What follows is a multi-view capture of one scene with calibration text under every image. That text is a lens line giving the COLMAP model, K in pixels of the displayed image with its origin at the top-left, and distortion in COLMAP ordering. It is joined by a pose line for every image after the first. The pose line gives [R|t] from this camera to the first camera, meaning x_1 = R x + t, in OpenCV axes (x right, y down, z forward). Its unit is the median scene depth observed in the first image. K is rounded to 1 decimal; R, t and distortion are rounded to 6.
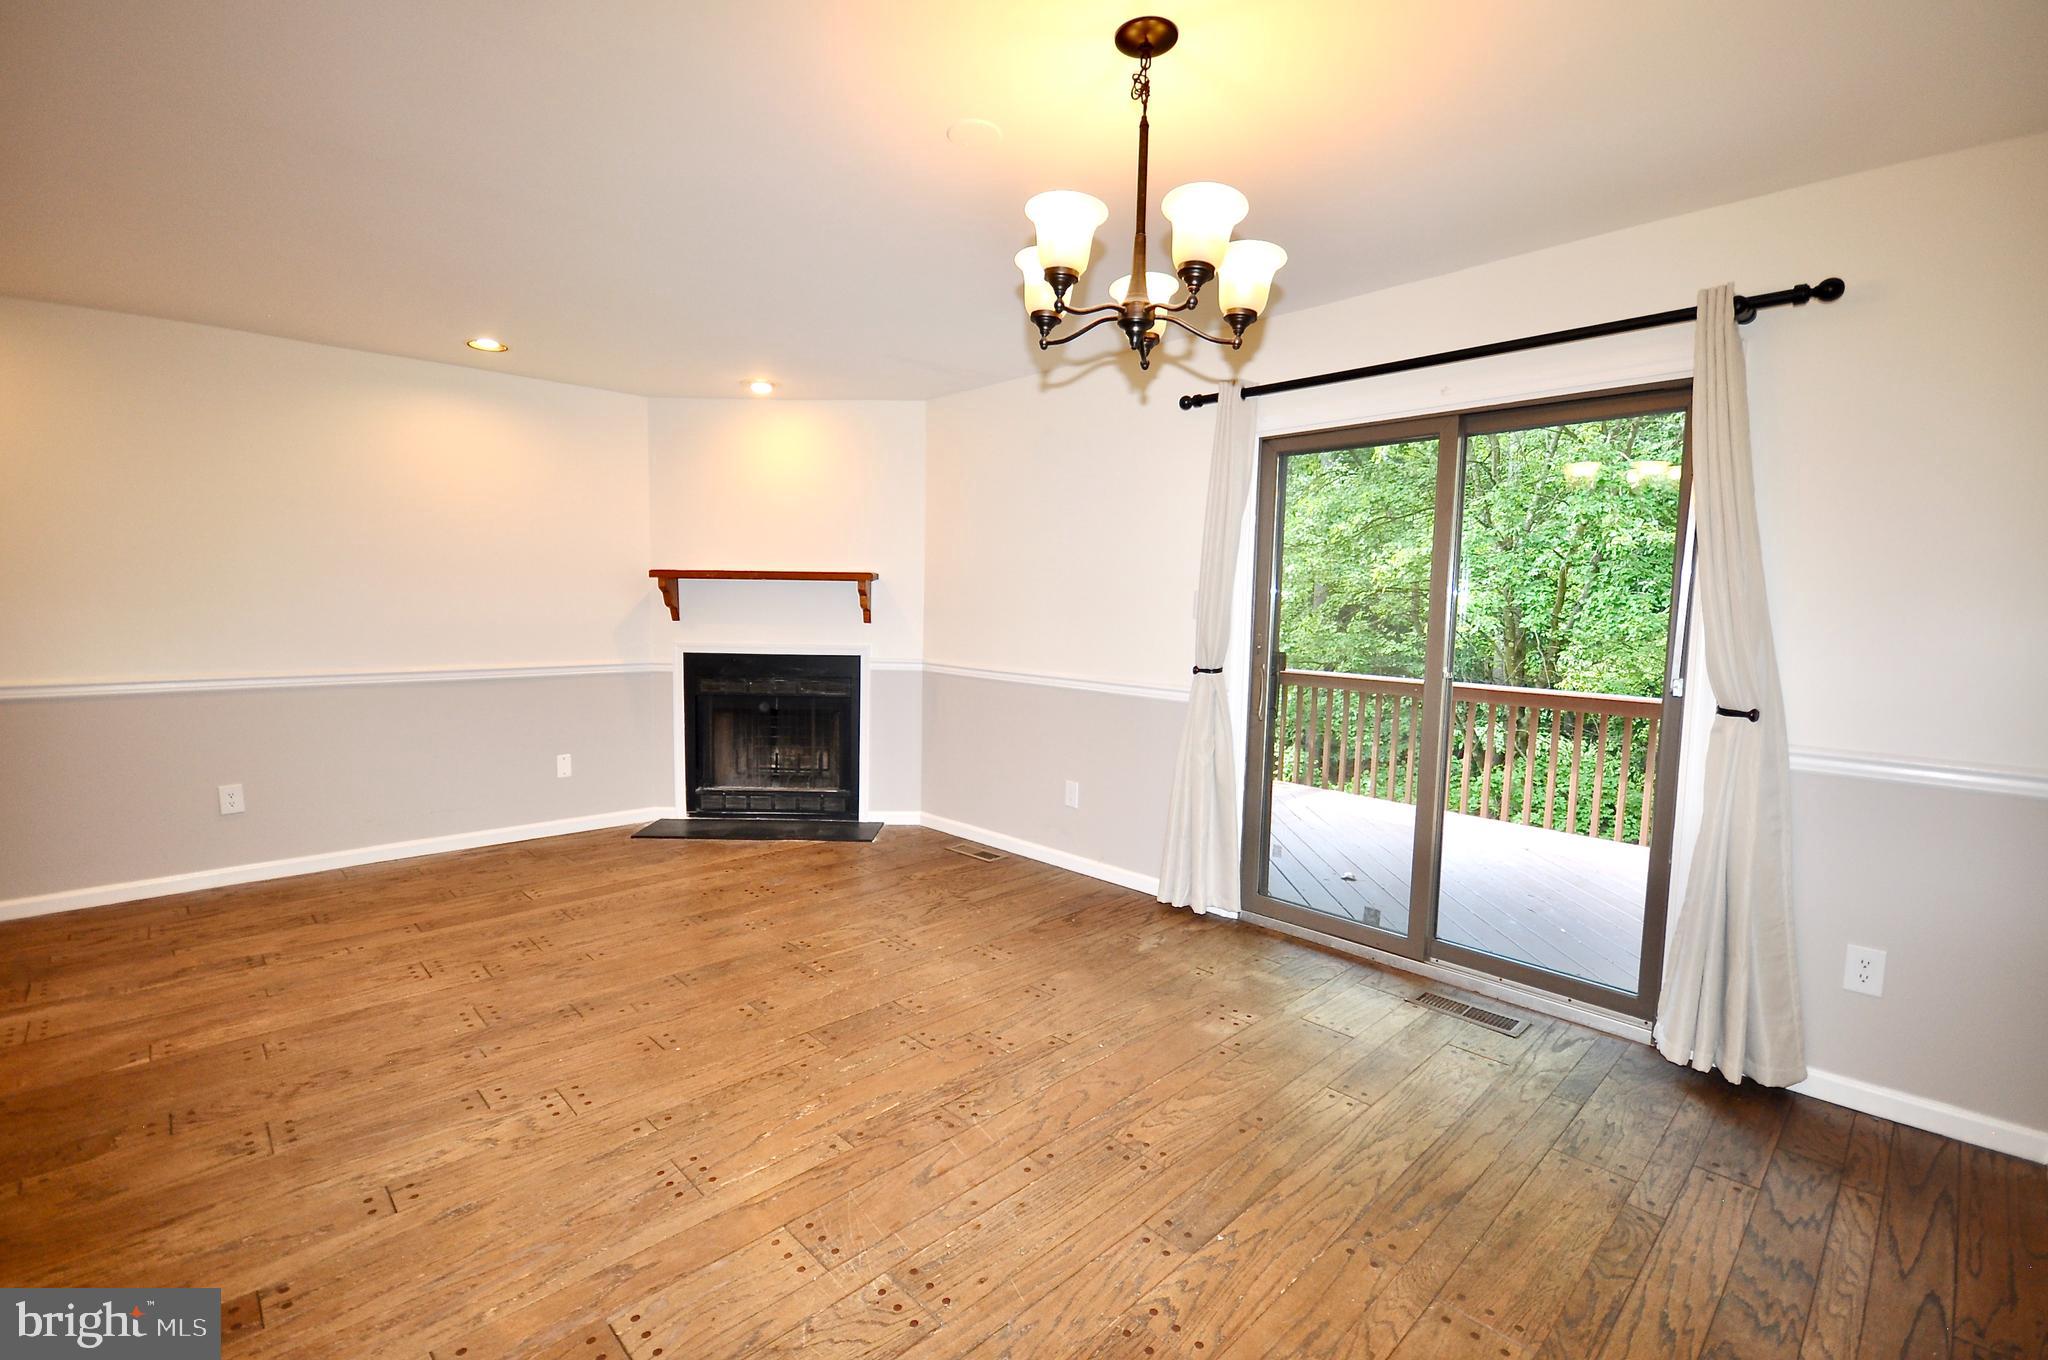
lens RADIAL K [[898.4, 0, 1024.0], [0, 898.4, 680.0], [0, 0, 1]] dist [0.014316, -0.016666]
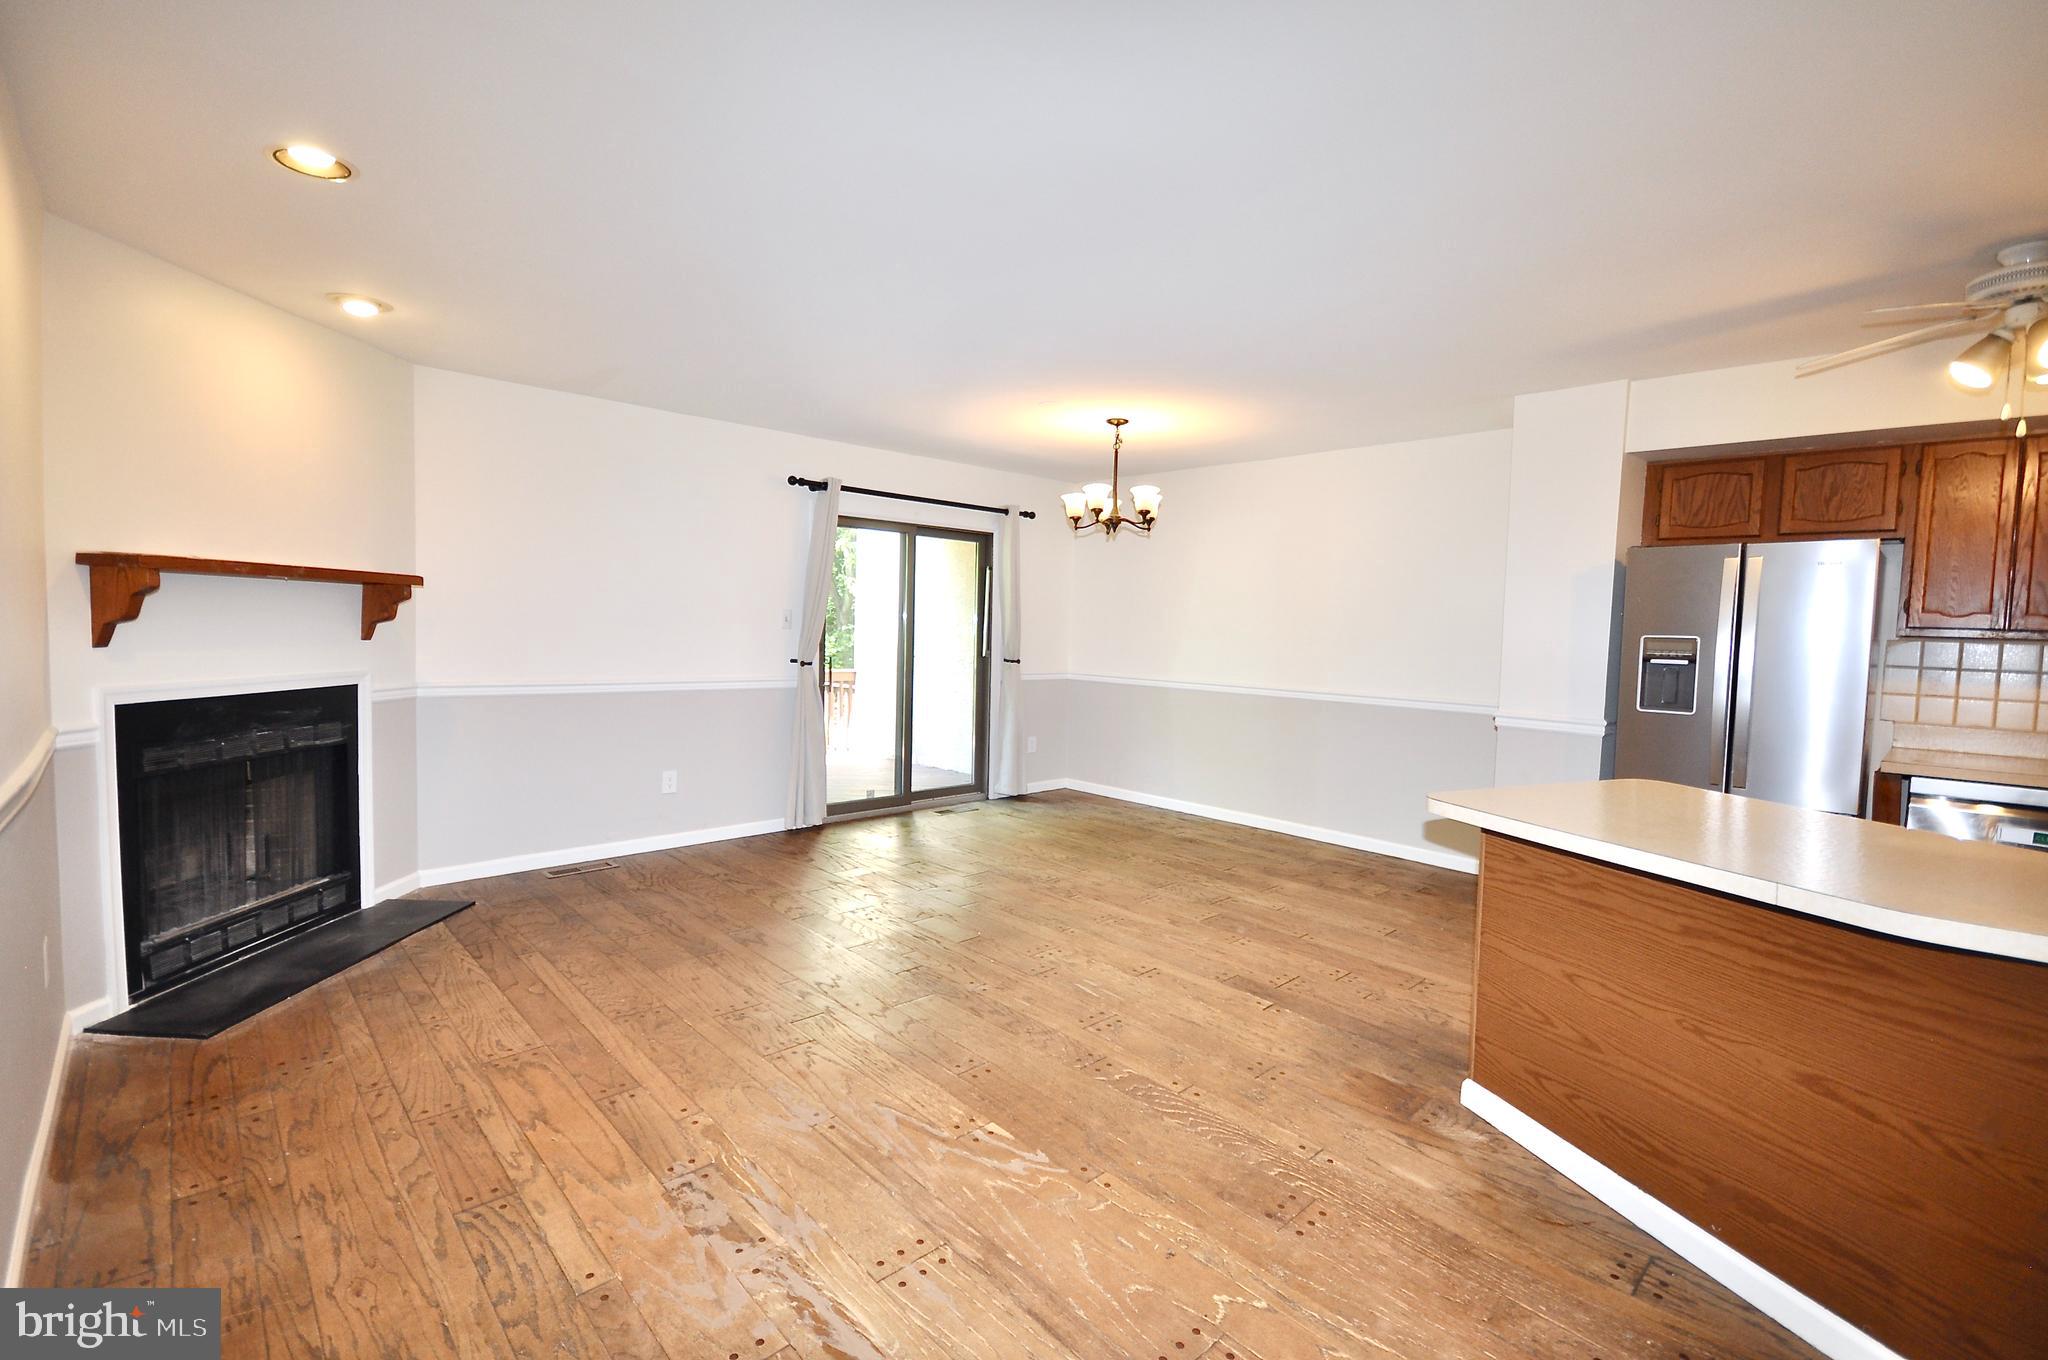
lens RADIAL K [[898.4, 0, 1024.0], [0, 898.4, 680.0], [0, 0, 1]] dist [0.014316, -0.016666]
pose [[0.010815, -0.078853, 0.996828, -1.267696], [0.059302, 0.995182, 0.078079, -0.077556], [-0.998182, 0.058269, 0.015439, 0.616633]]
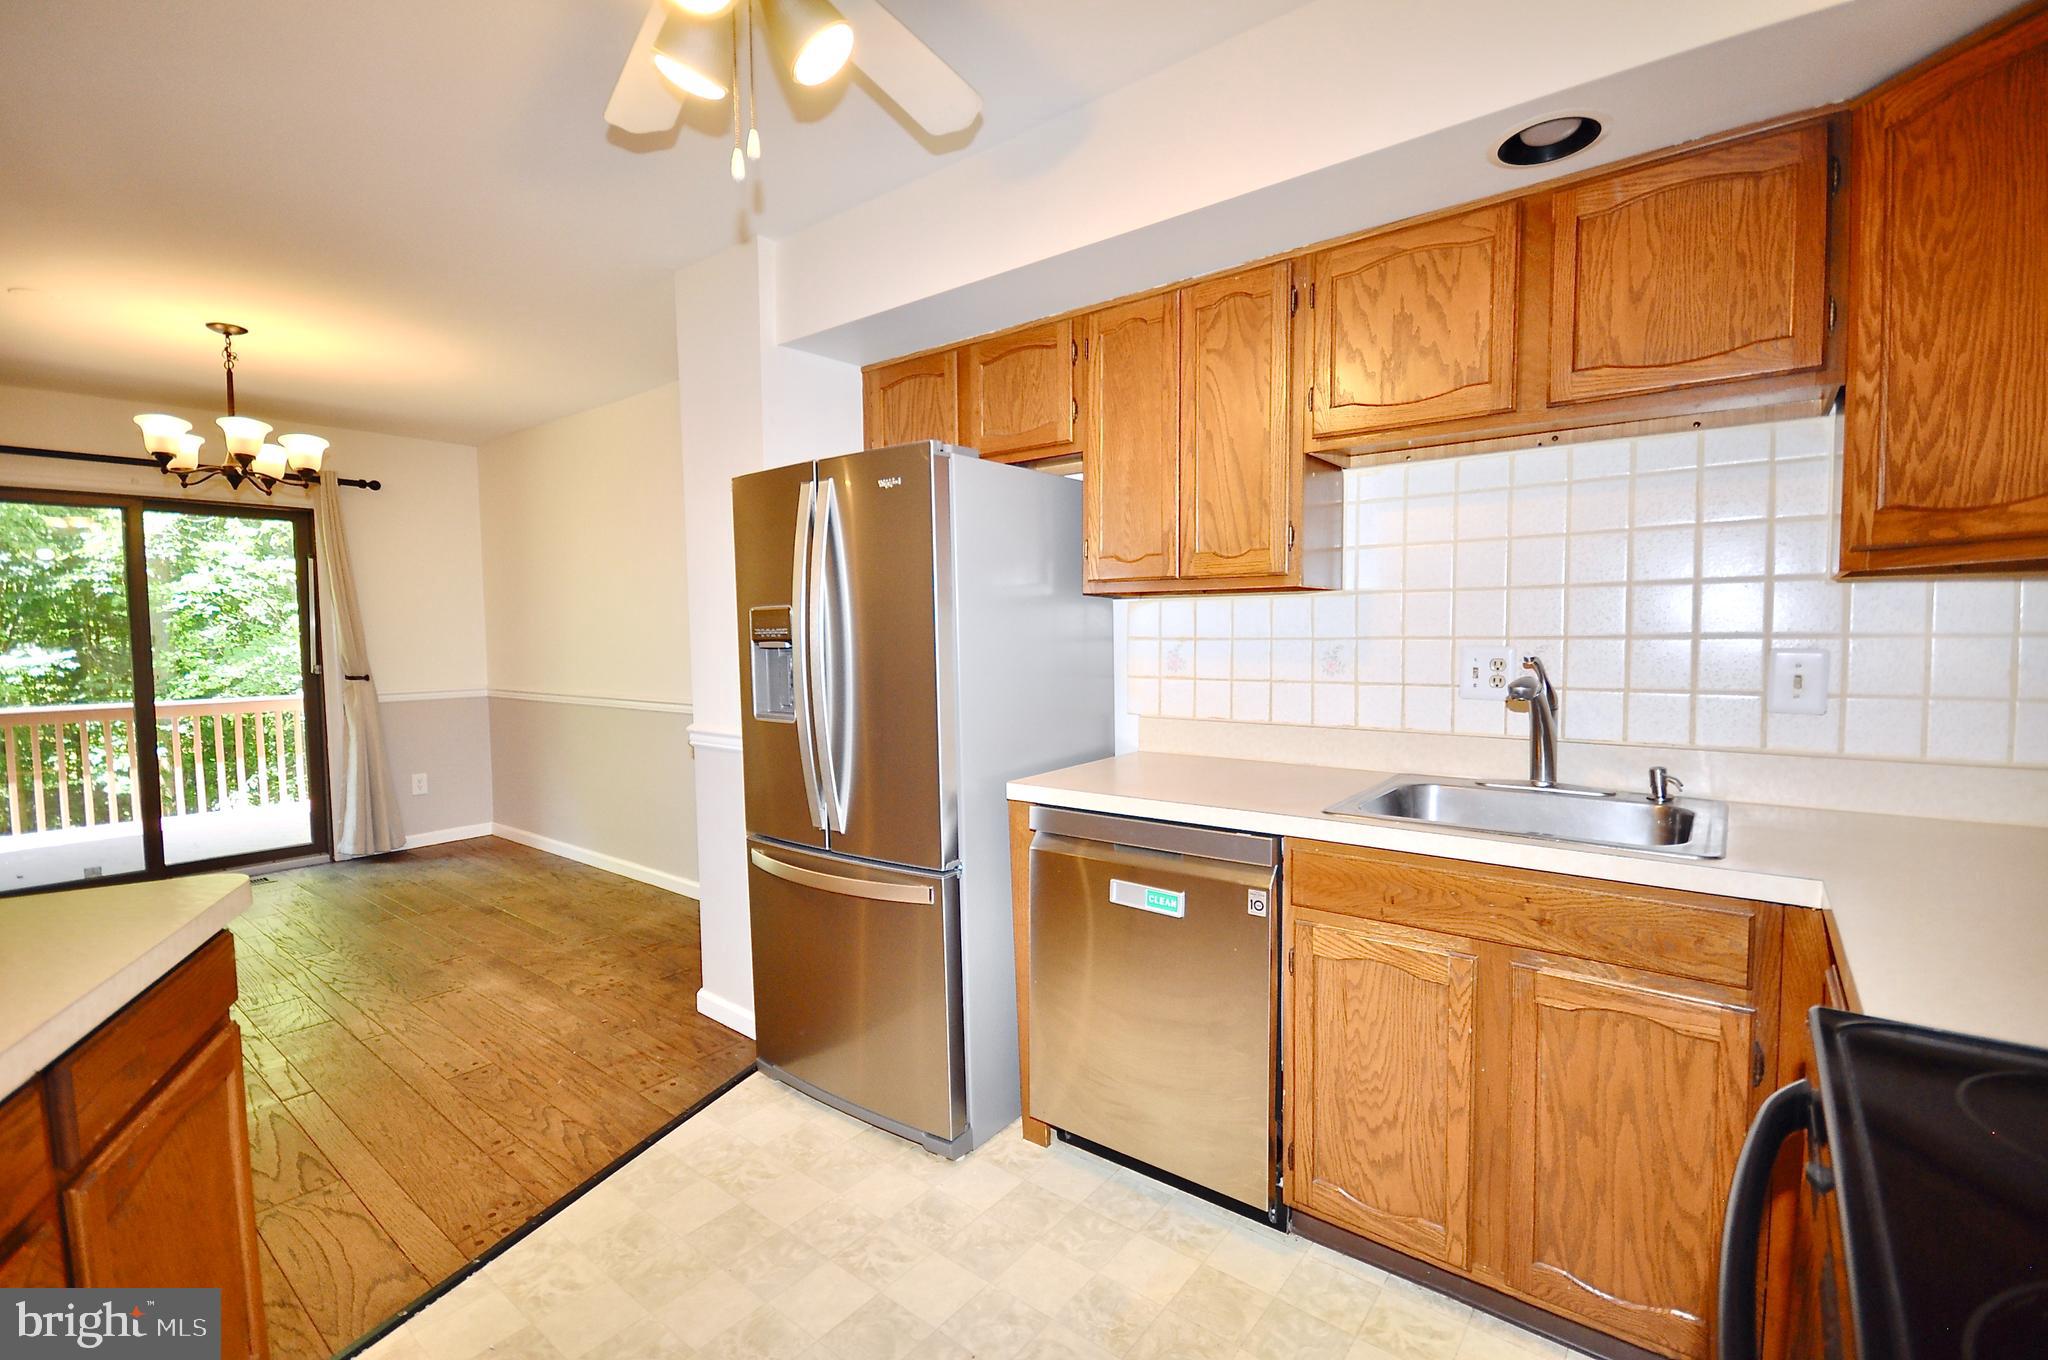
lens RADIAL K [[898.4, 0, 1024.0], [0, 898.4, 680.0], [0, 0, 1]] dist [0.014316, -0.016666]
pose [[-0.132787, -0.072667, 0.988477, -0.956032], [0.094893, 0.991795, 0.085658, 0.006177], [-0.986592, 0.105174, -0.124802, -0.159614]]
